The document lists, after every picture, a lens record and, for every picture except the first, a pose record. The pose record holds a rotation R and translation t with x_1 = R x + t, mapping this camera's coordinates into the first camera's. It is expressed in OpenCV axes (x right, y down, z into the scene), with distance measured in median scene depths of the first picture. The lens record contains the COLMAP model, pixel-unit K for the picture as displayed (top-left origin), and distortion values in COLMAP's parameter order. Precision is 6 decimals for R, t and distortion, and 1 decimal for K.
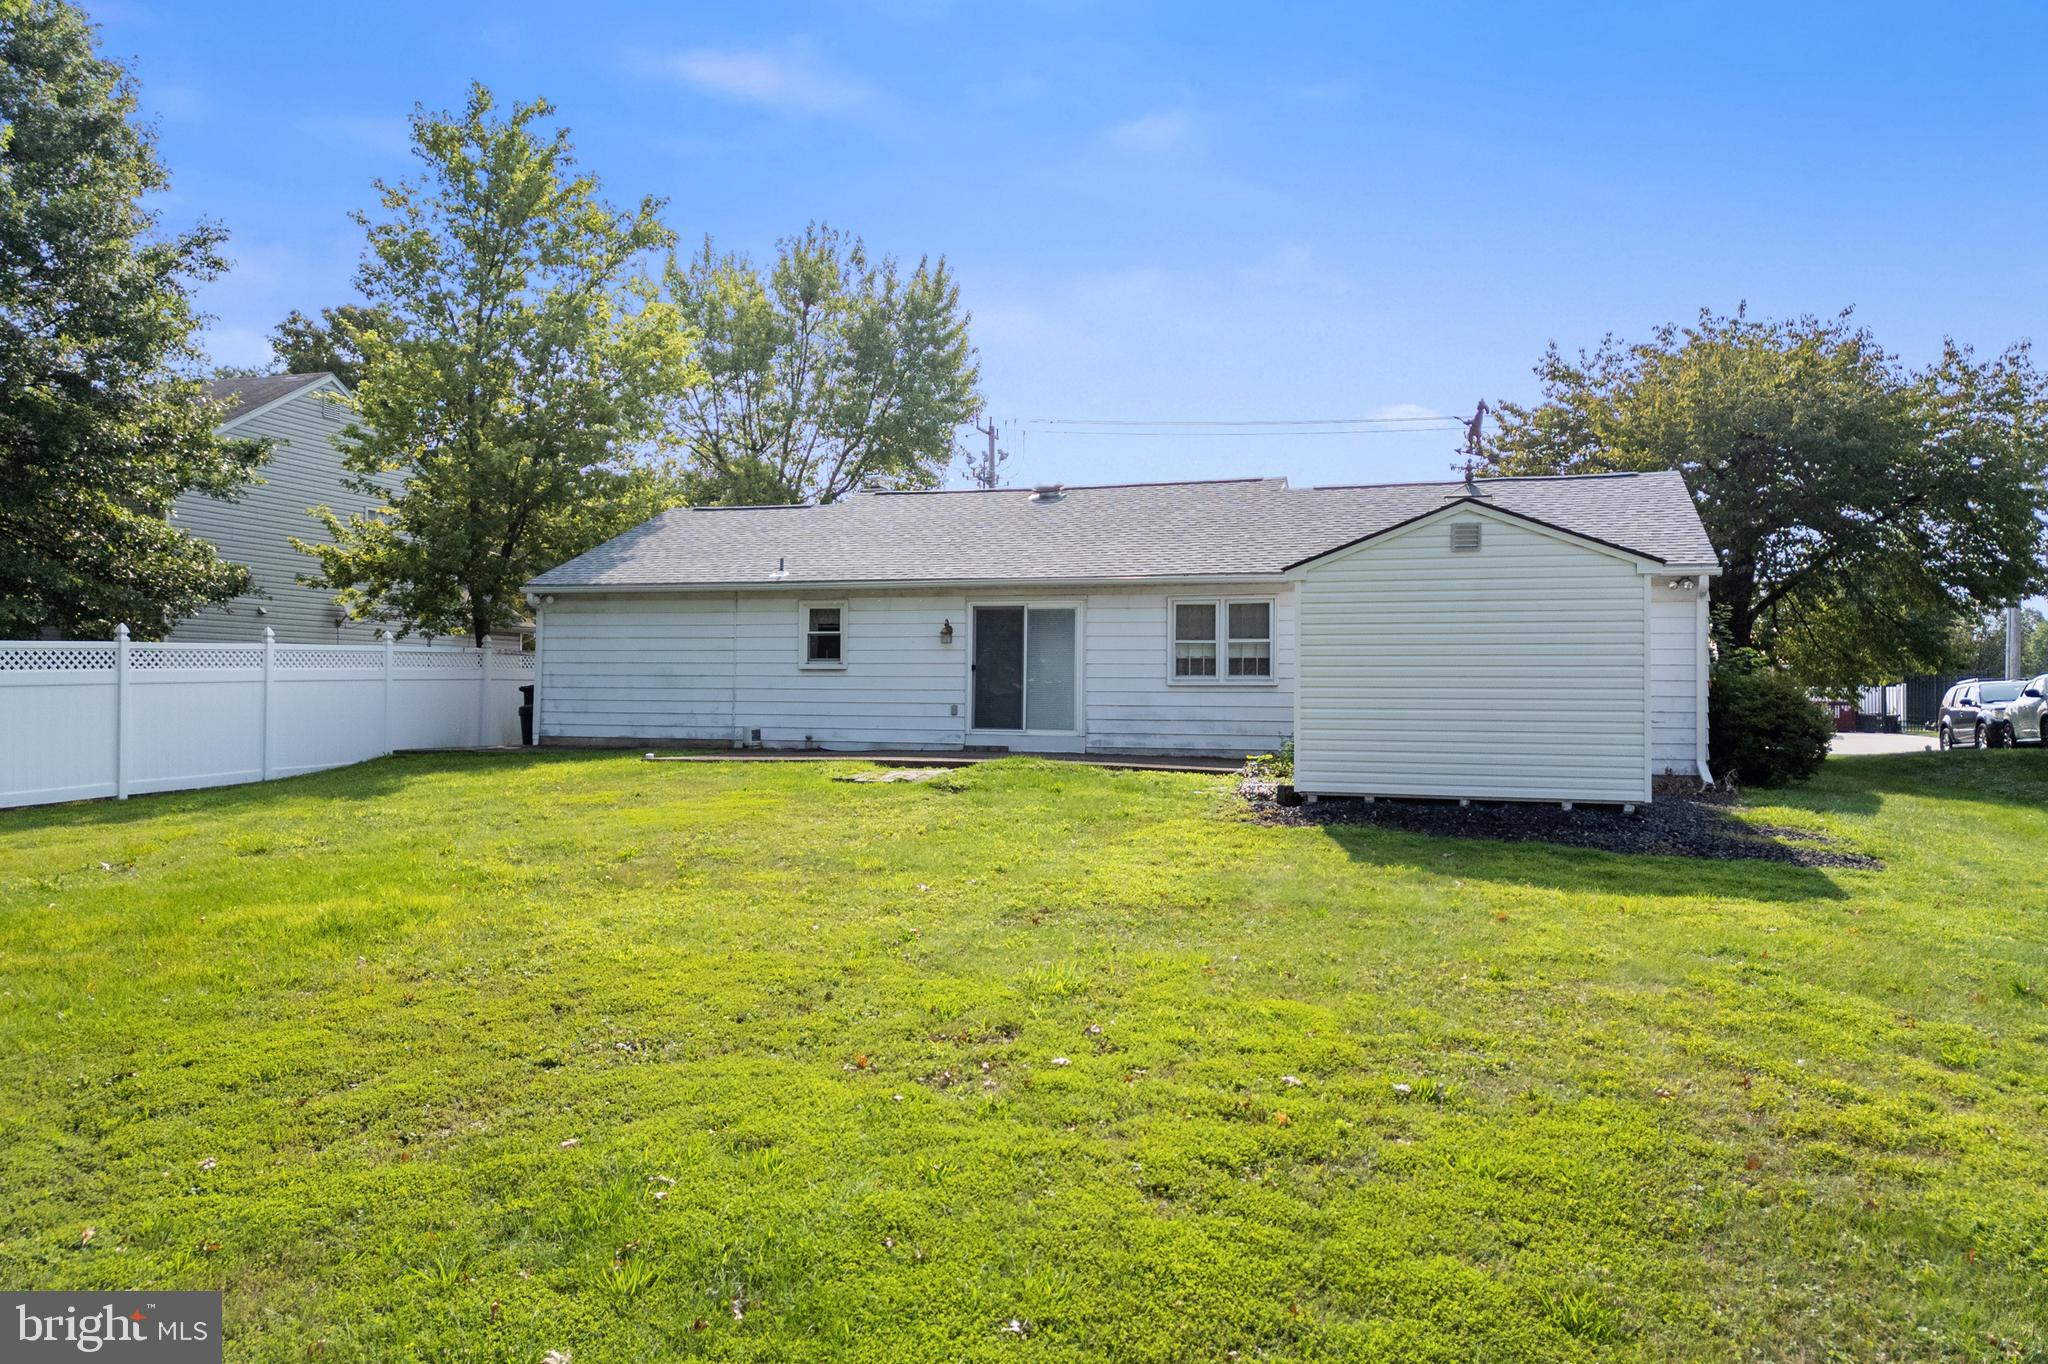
lens RADIAL K [[1447.5, 0, 1019.6], [0, 1447.5, 661.6], [0, 0, 1]] dist [0.084087, -0.095336]
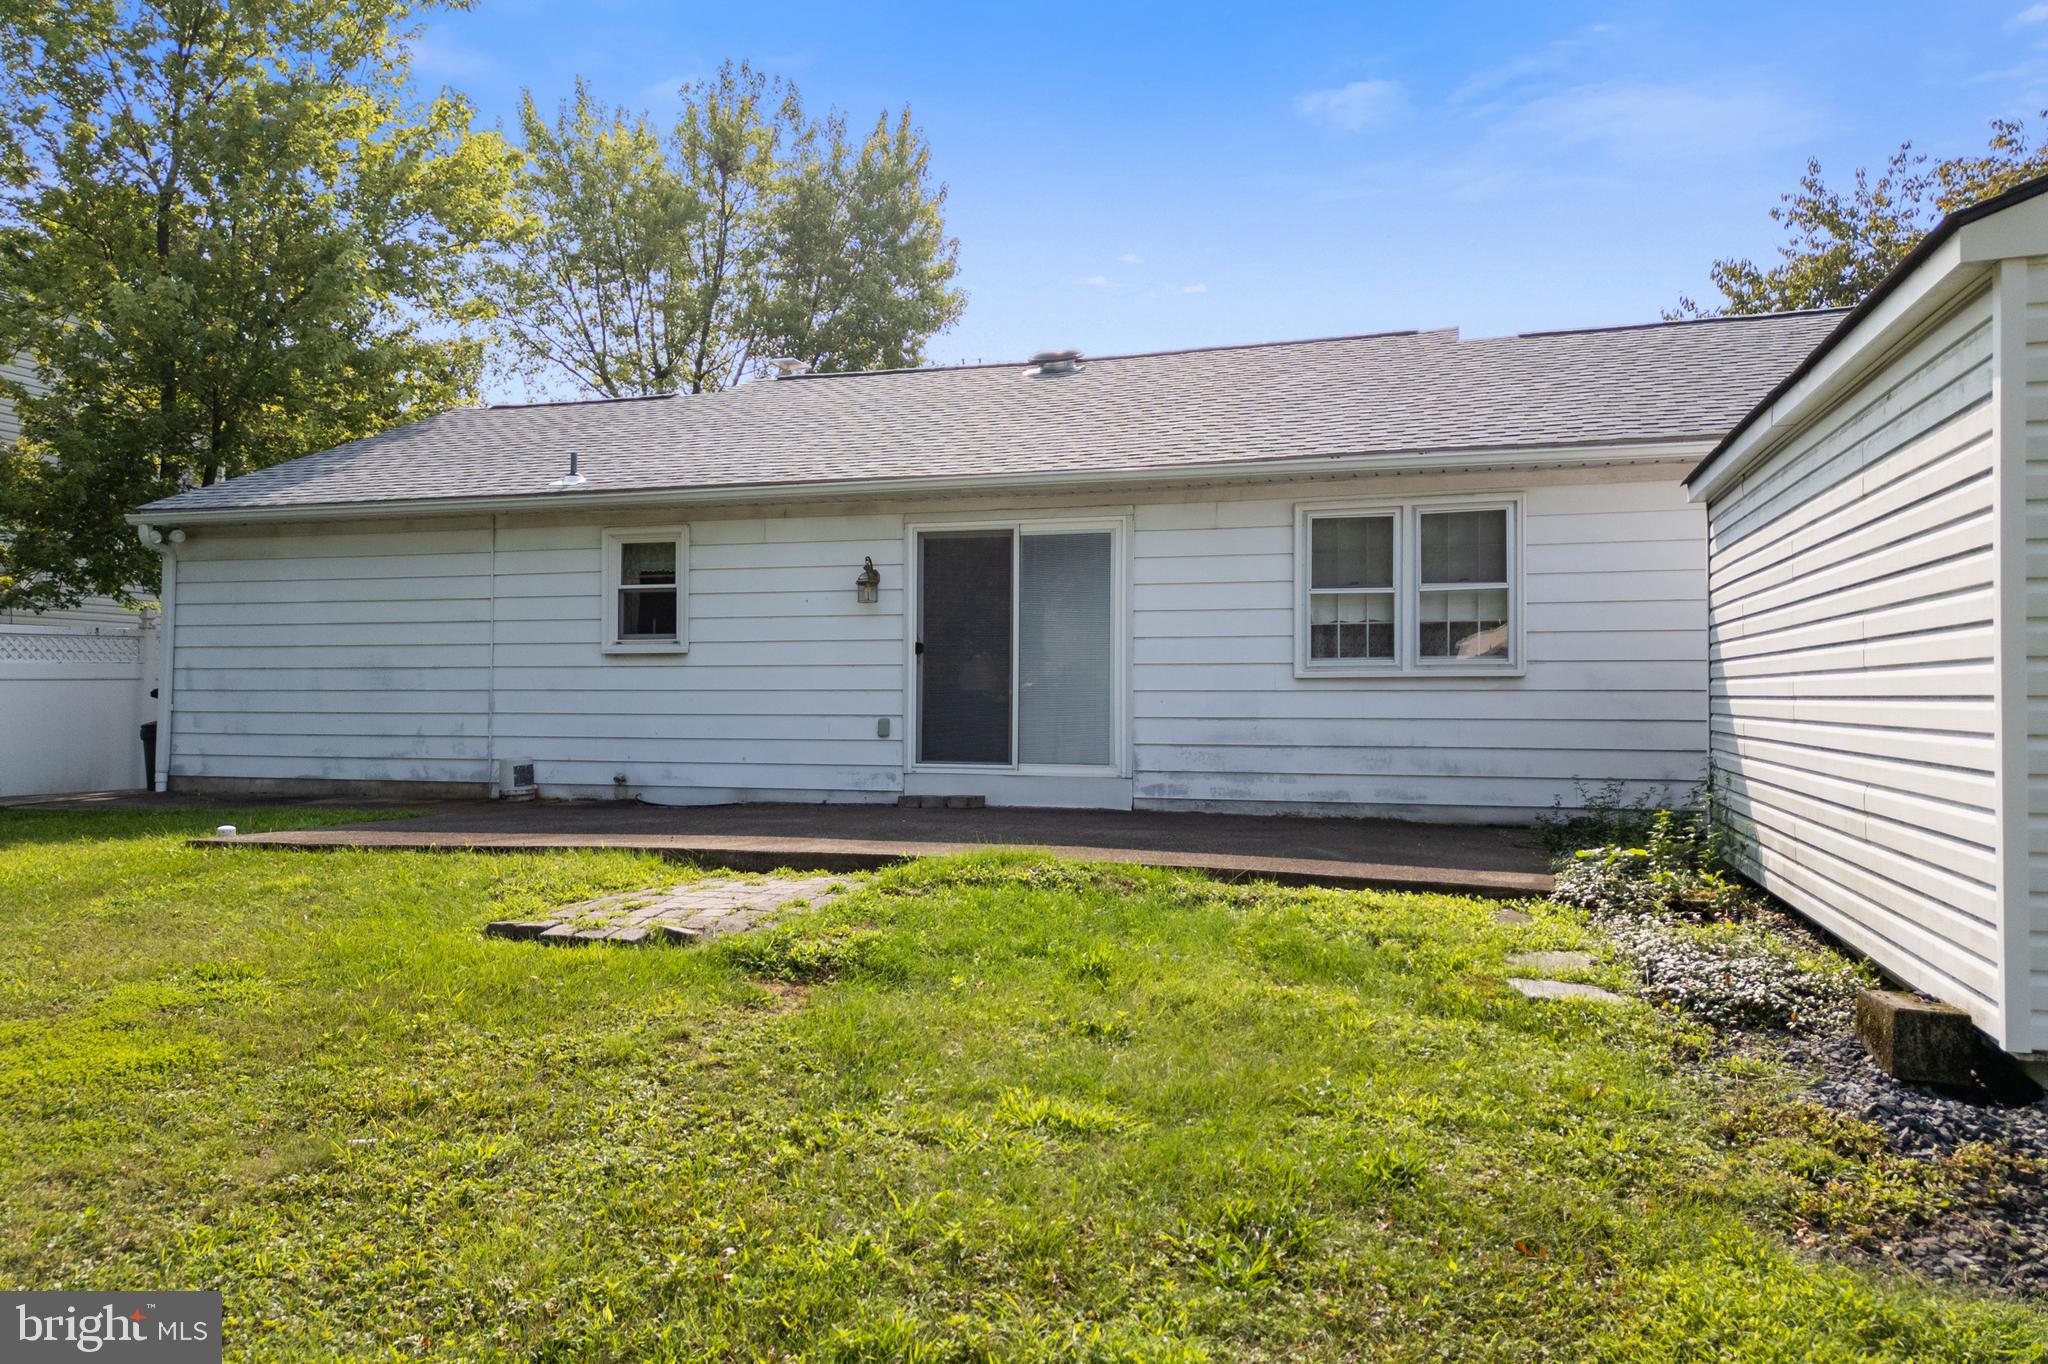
lens RADIAL K [[1440.2, 0, 1024.2], [0, 1440.2, 670.6], [0, 0, 1]] dist [0.054587, -0.047385]
pose [[0.999978, -0.006027, 0.002738, 0.004927], [0.006022, 0.999980, 0.002135, 0.010664], [-0.002750, -0.002119, 0.999994, 0.431124]]
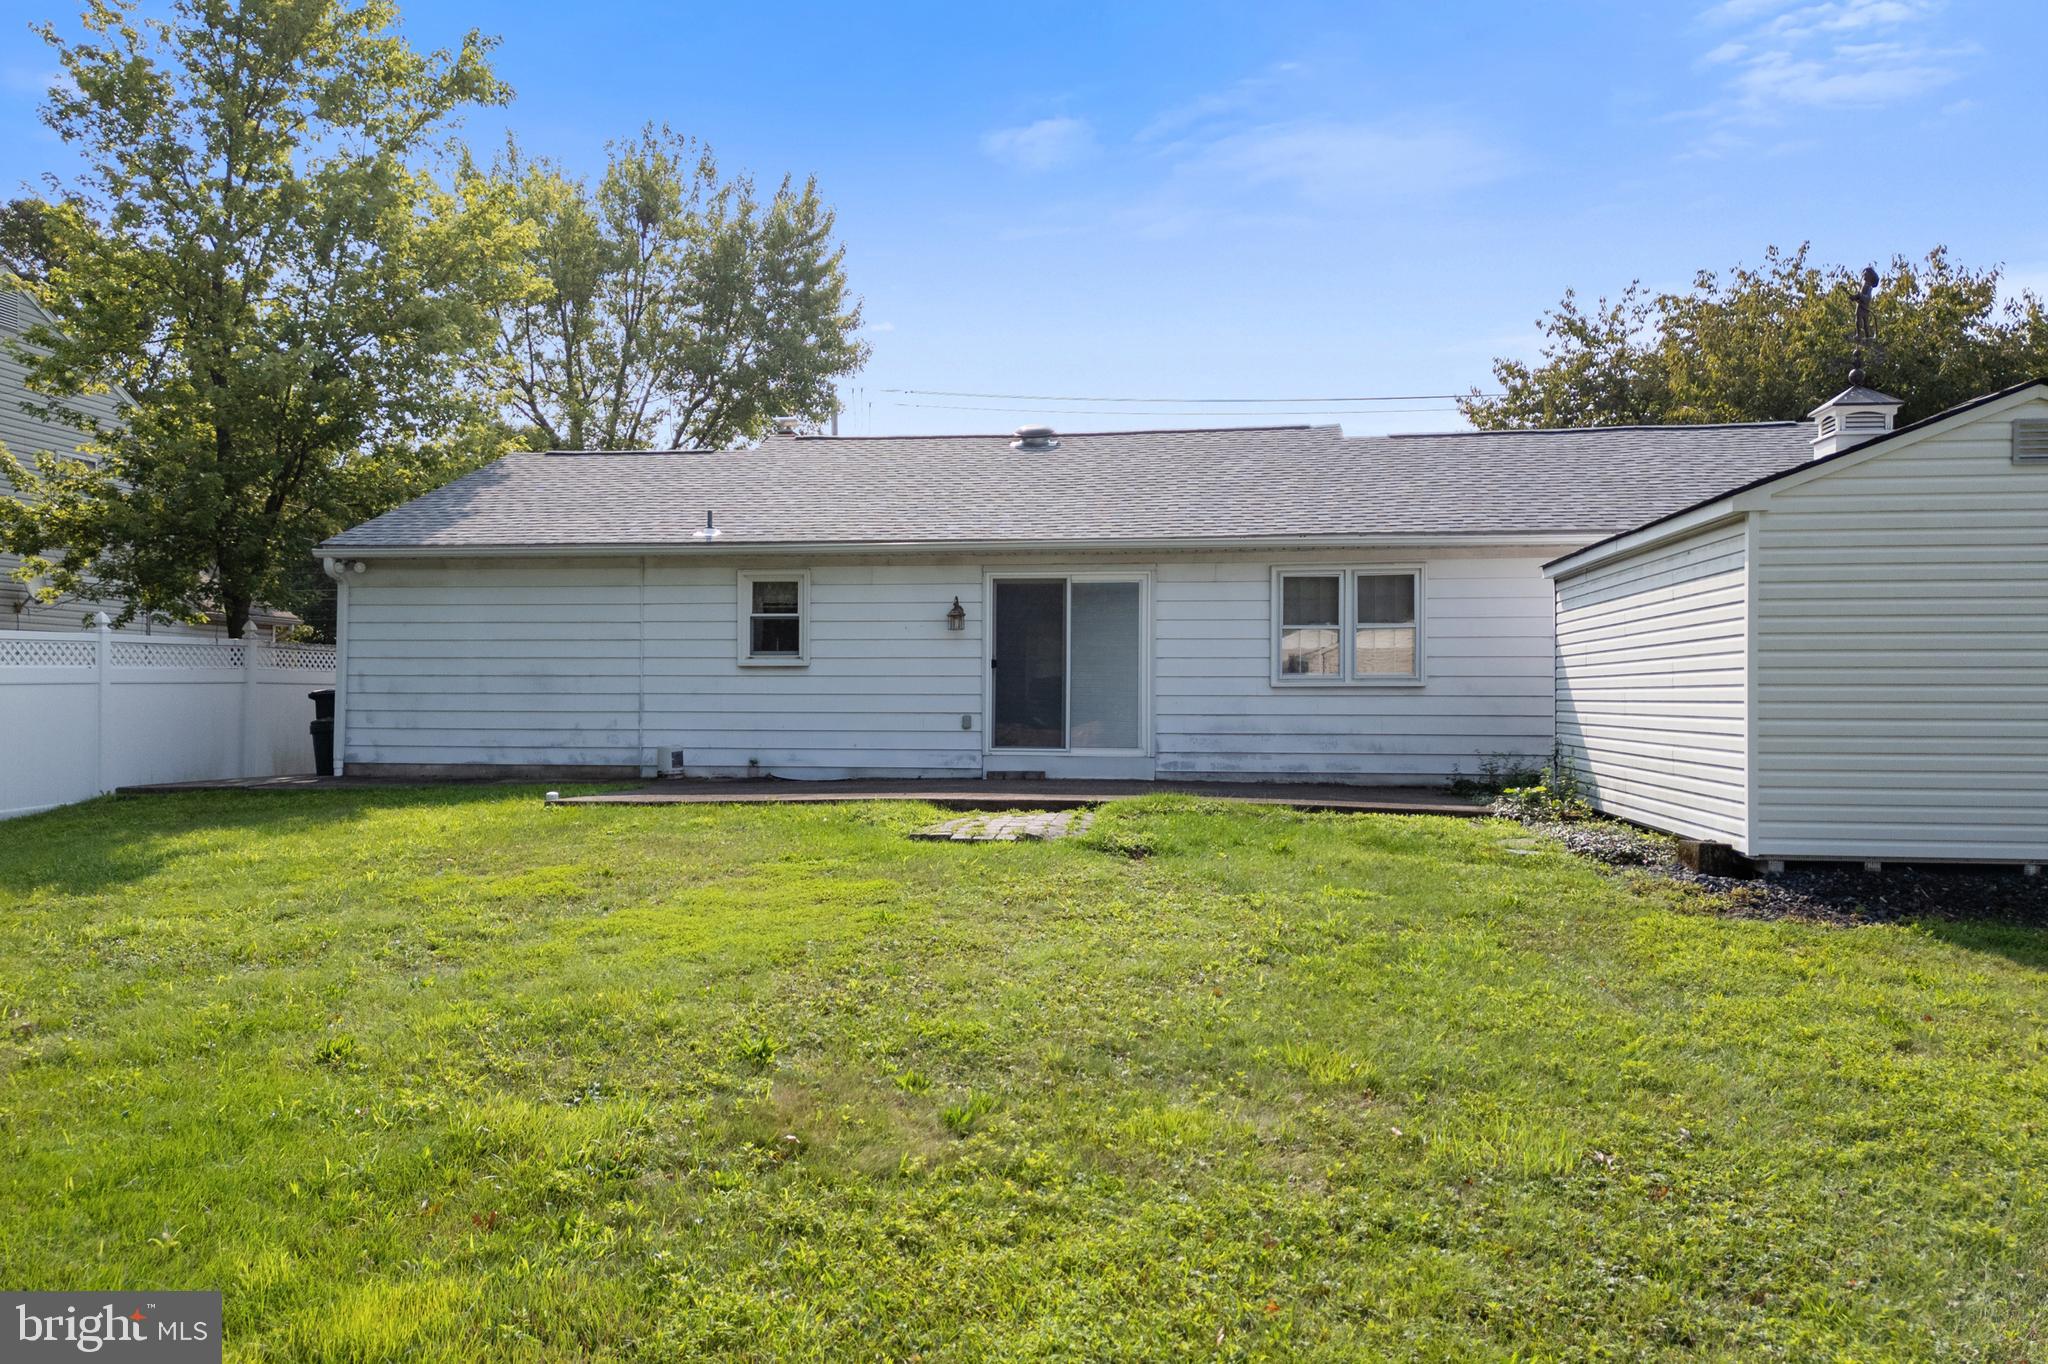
lens RADIAL K [[1441.2, 0, 1018.2], [0, 1441.2, 687.3], [0, 0, 1]] dist [0.063214, -0.057932]
pose [[0.985534, -0.003441, 0.169445, -0.129786], [0.001144, 0.999906, 0.013649, 0.005712], [-0.169476, -0.013257, 0.985445, 0.261561]]
